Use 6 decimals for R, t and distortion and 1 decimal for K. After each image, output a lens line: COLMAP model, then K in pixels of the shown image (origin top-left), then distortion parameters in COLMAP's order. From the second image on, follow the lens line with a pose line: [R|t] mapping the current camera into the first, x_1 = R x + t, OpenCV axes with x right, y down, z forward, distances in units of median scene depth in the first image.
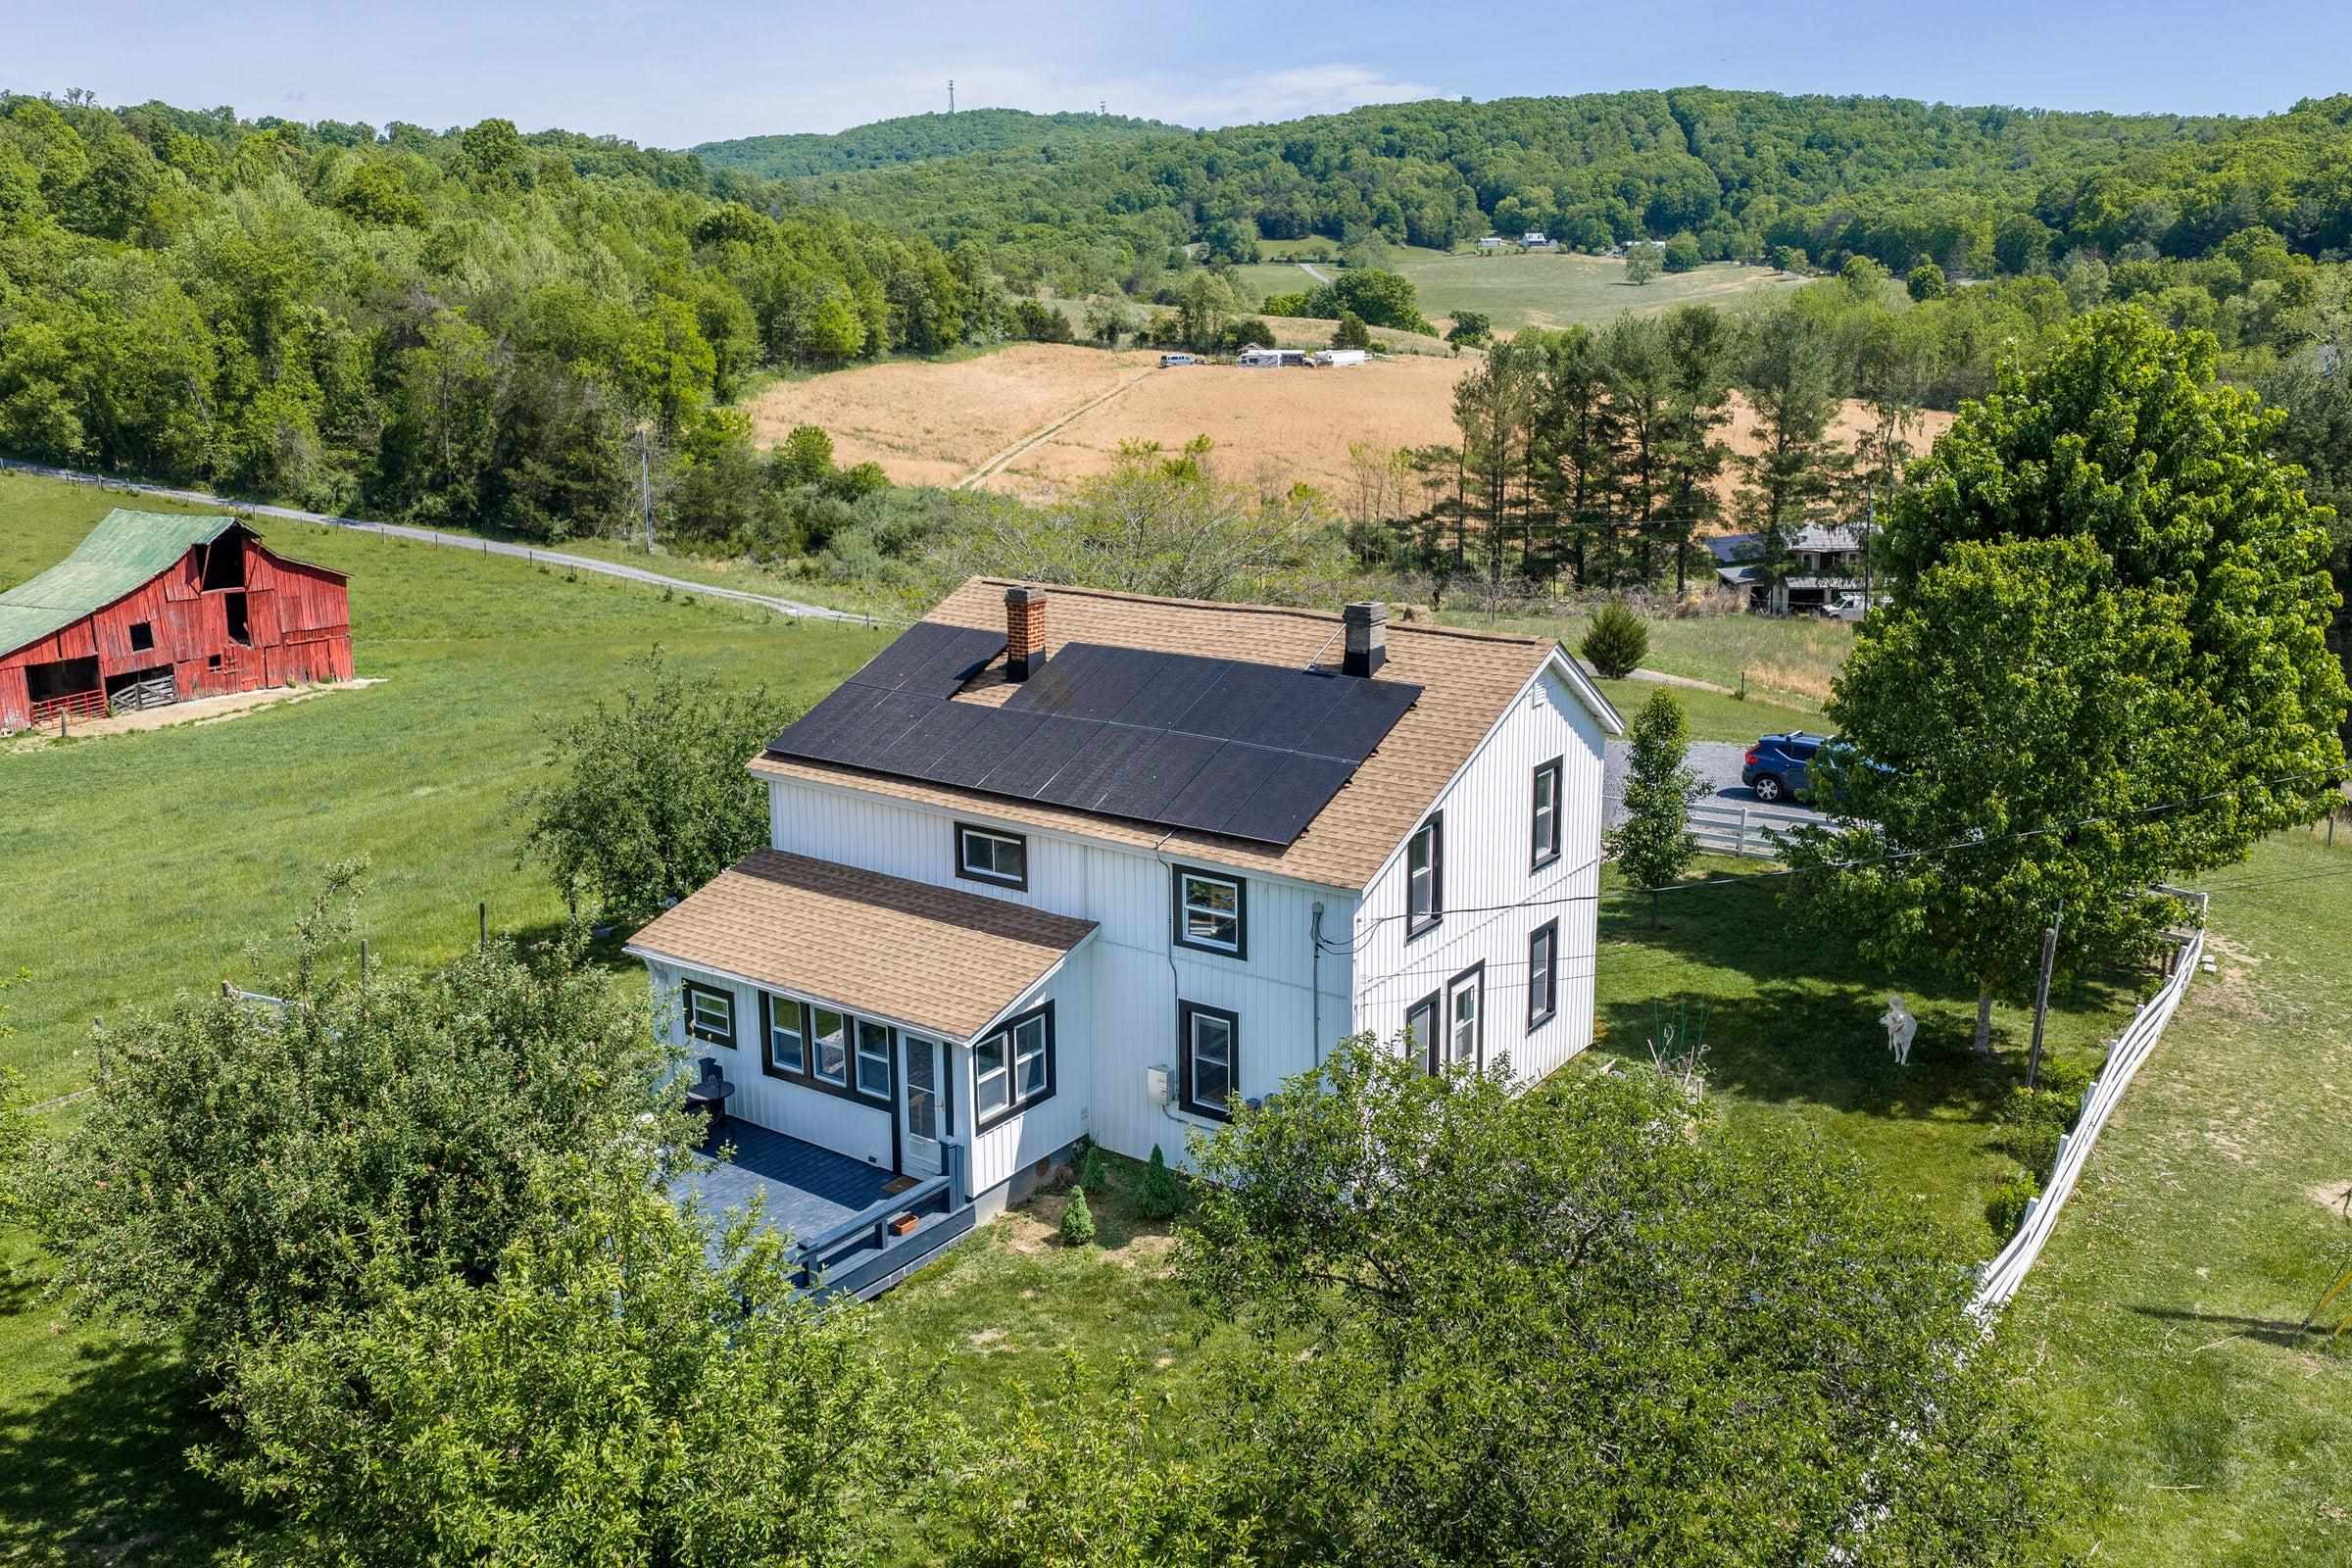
lens RADIAL K [[1988.6, 0, 1185.8], [0, 1988.6, 725.2], [0, 0, 1]] dist [-0.002851, -0.004824]
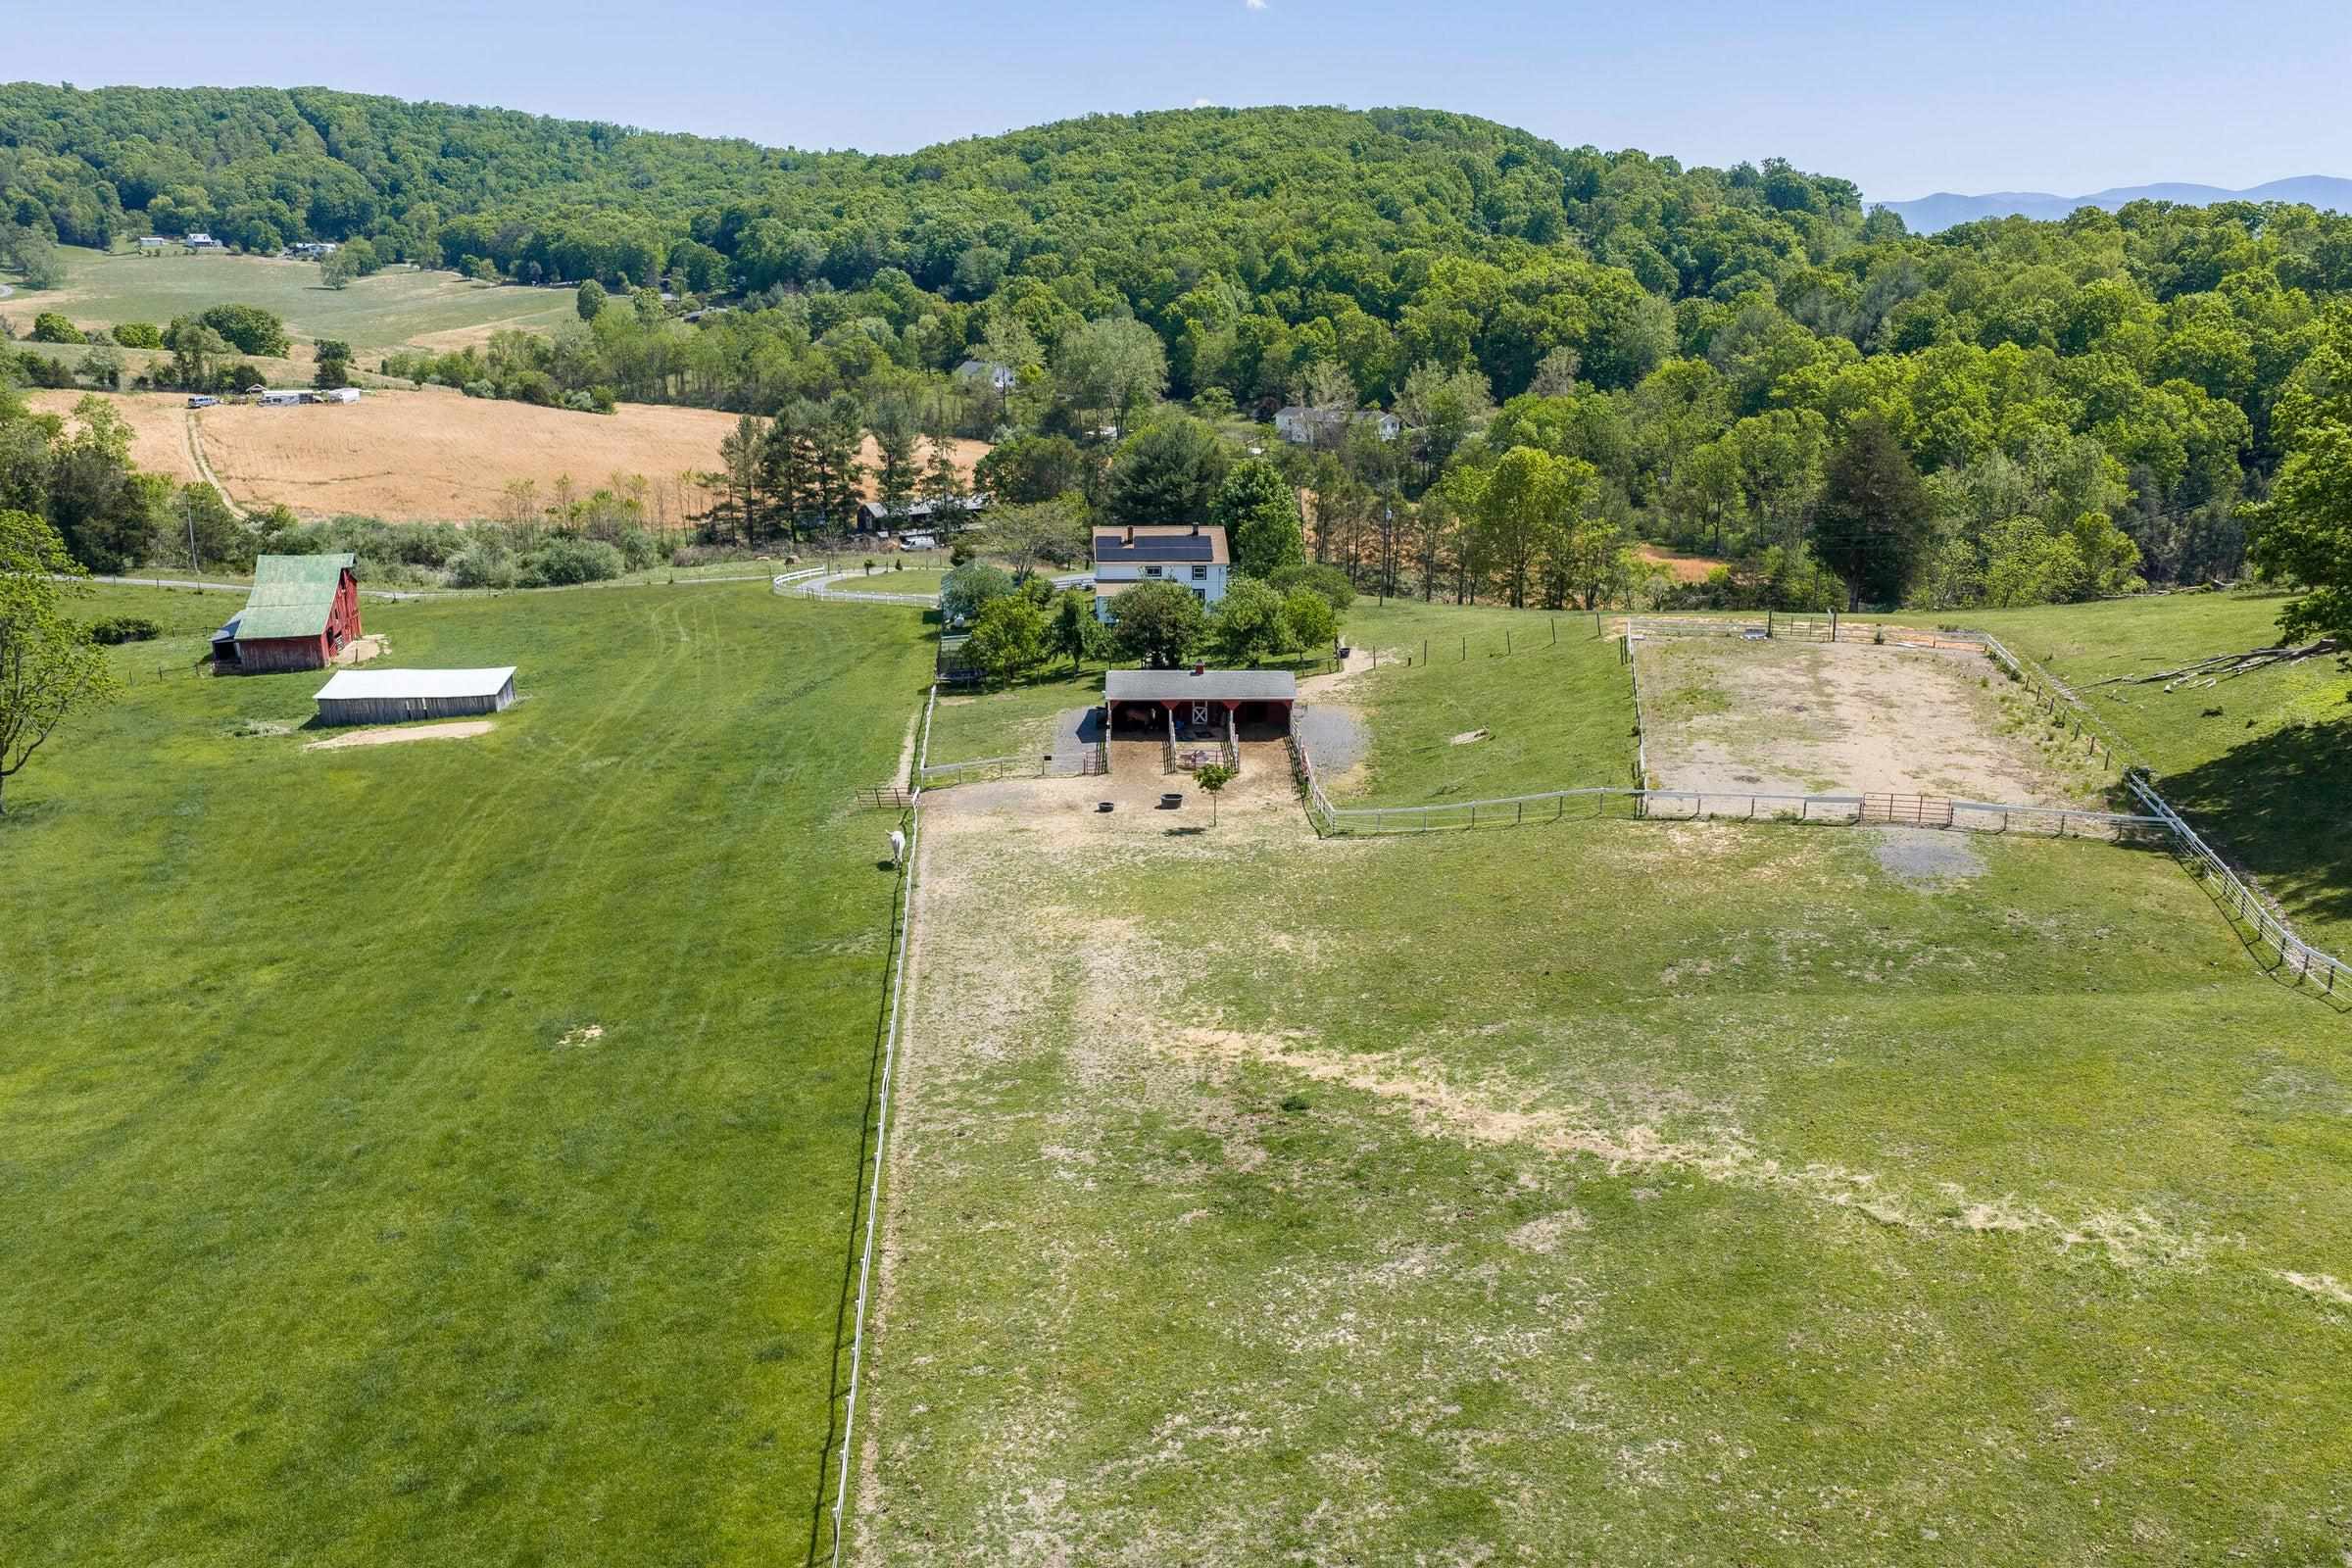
lens RADIAL K [[1939.2, 0, 1183.1], [0, 1939.2, 784.4], [0, 0, 1]] dist [0.013526, -0.021621]
pose [[0.770972, -0.157520, 0.617081, -0.093666], [0.128276, 0.987480, 0.091803, 0.004467], [-0.623816, 0.008379, 0.781526, -0.089347]]
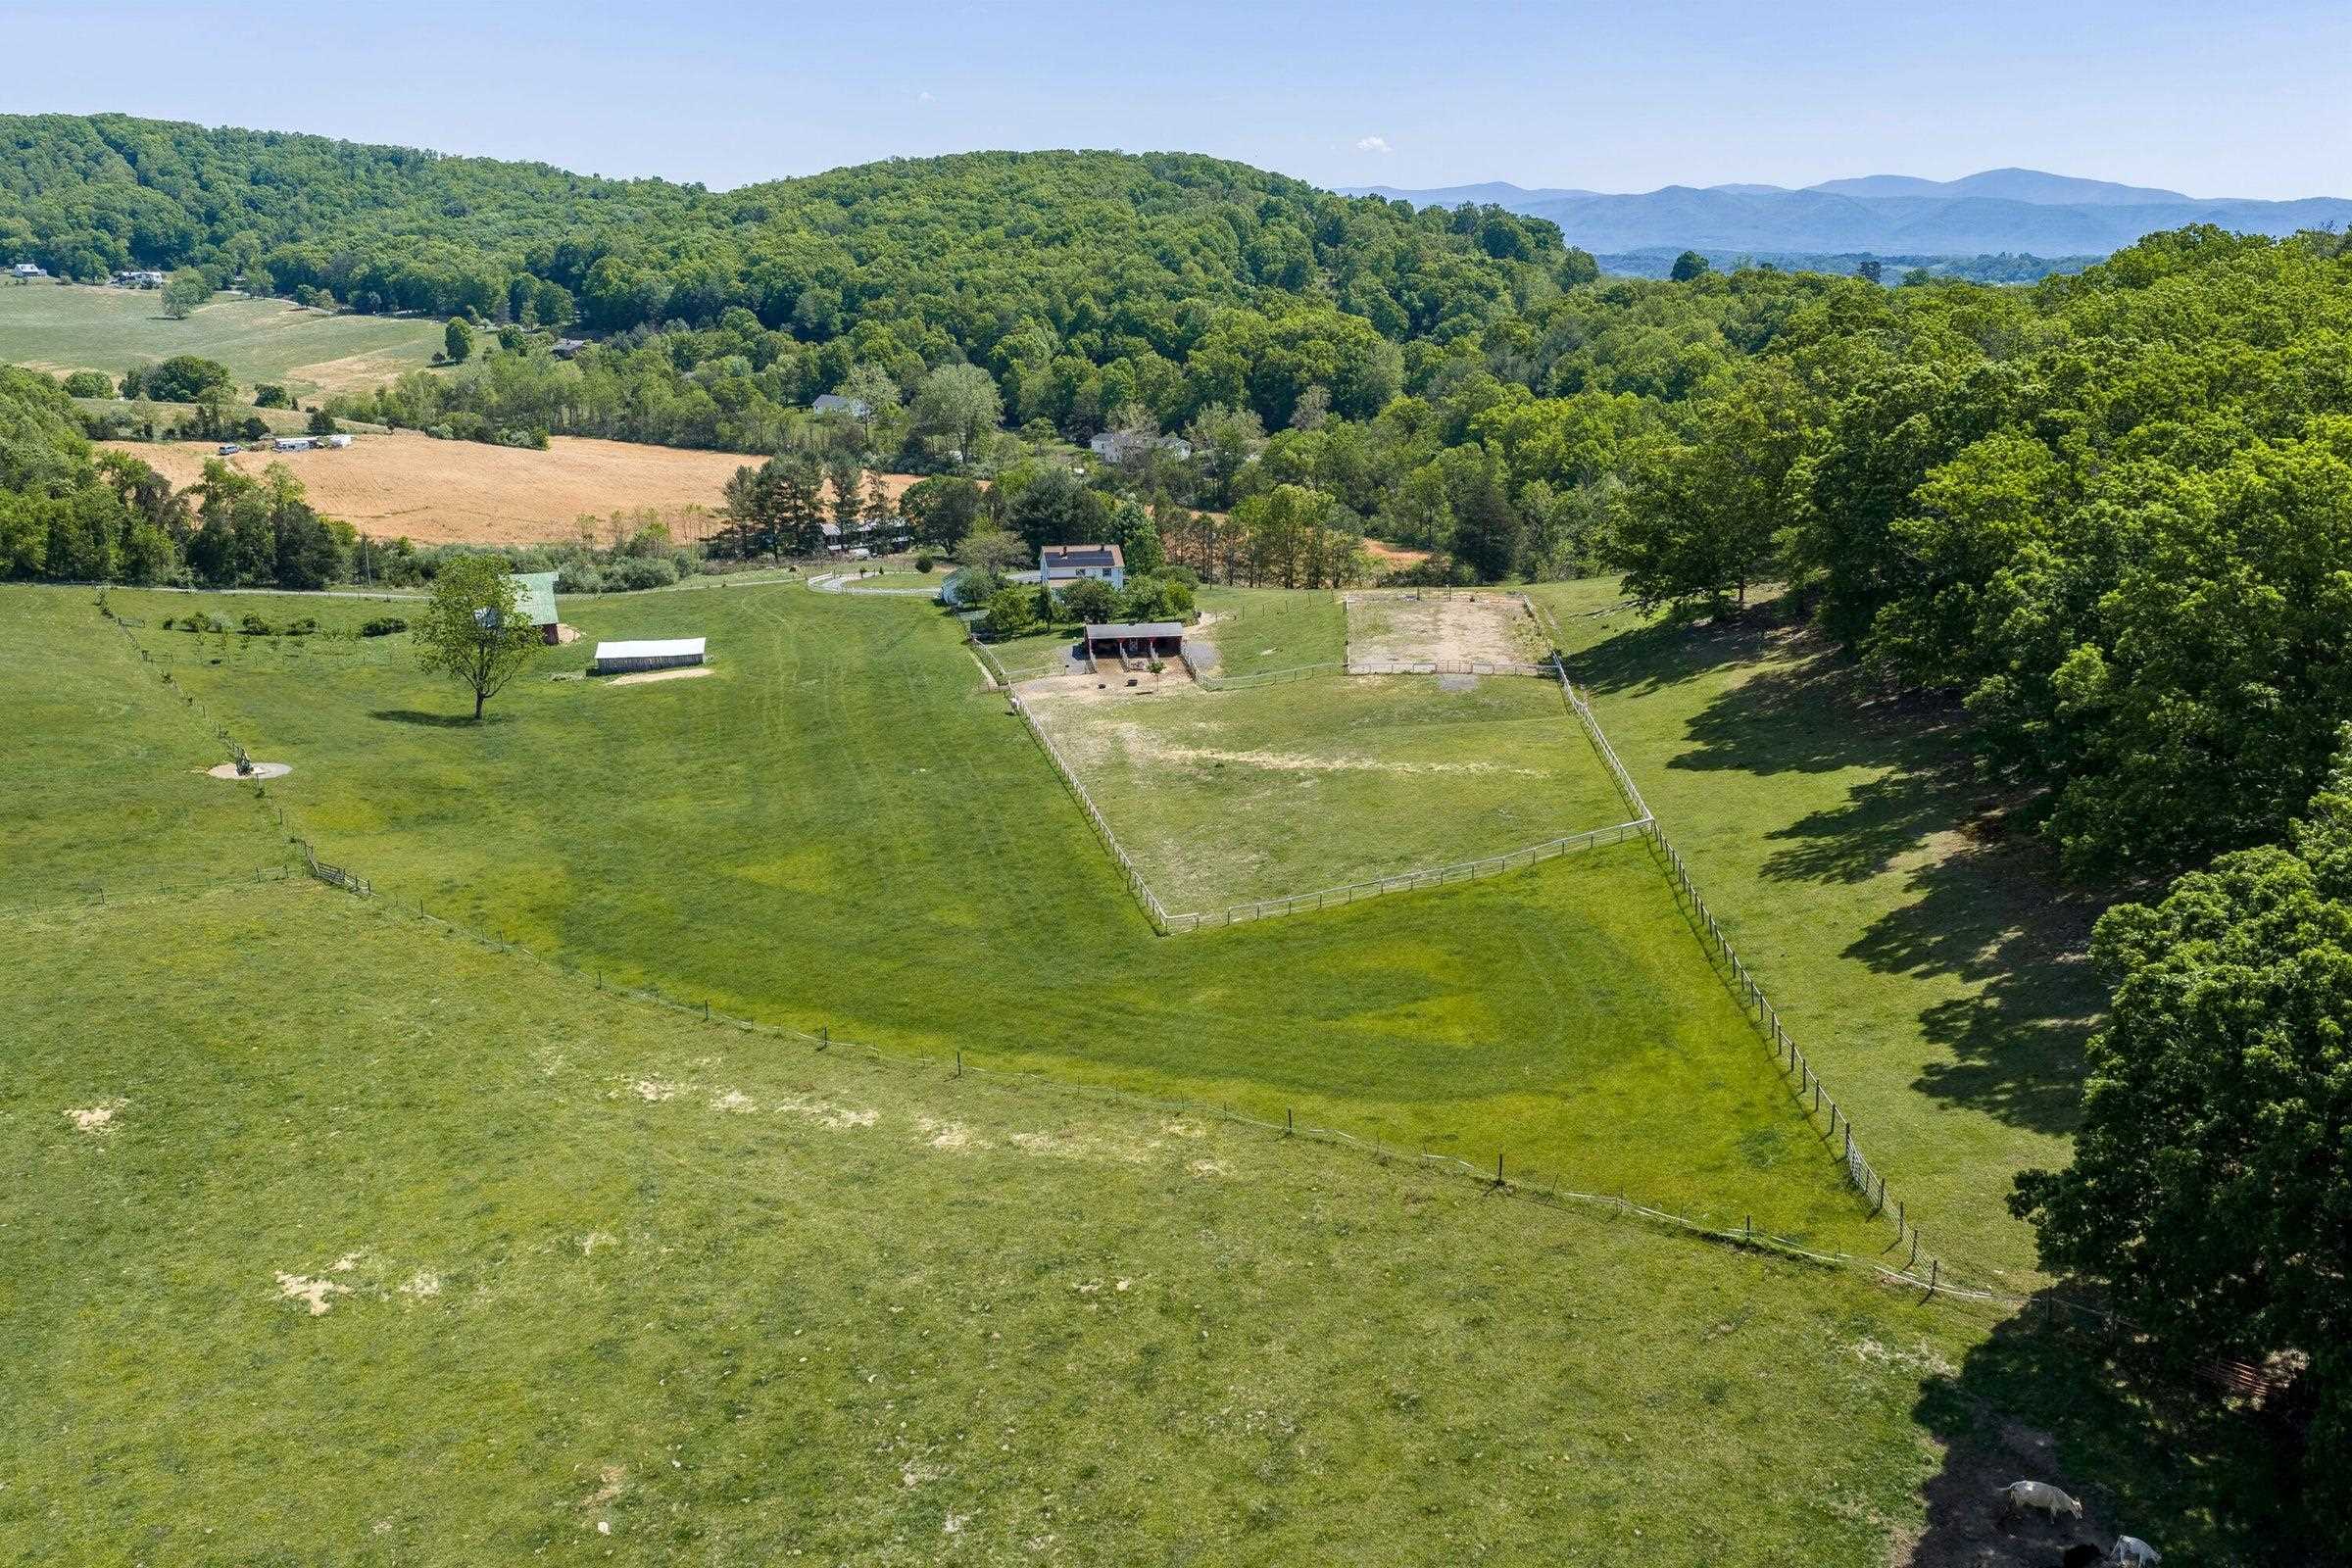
lens RADIAL K [[1939.2, 0, 1183.1], [0, 1939.2, 784.4], [0, 0, 1]] dist [0.013526, -0.021621]
pose [[0.689759, -0.186356, 0.699645, -0.174225], [0.151495, 0.982066, 0.112227, 0.002555], [-0.708012, 0.028583, 0.705621, -0.159606]]
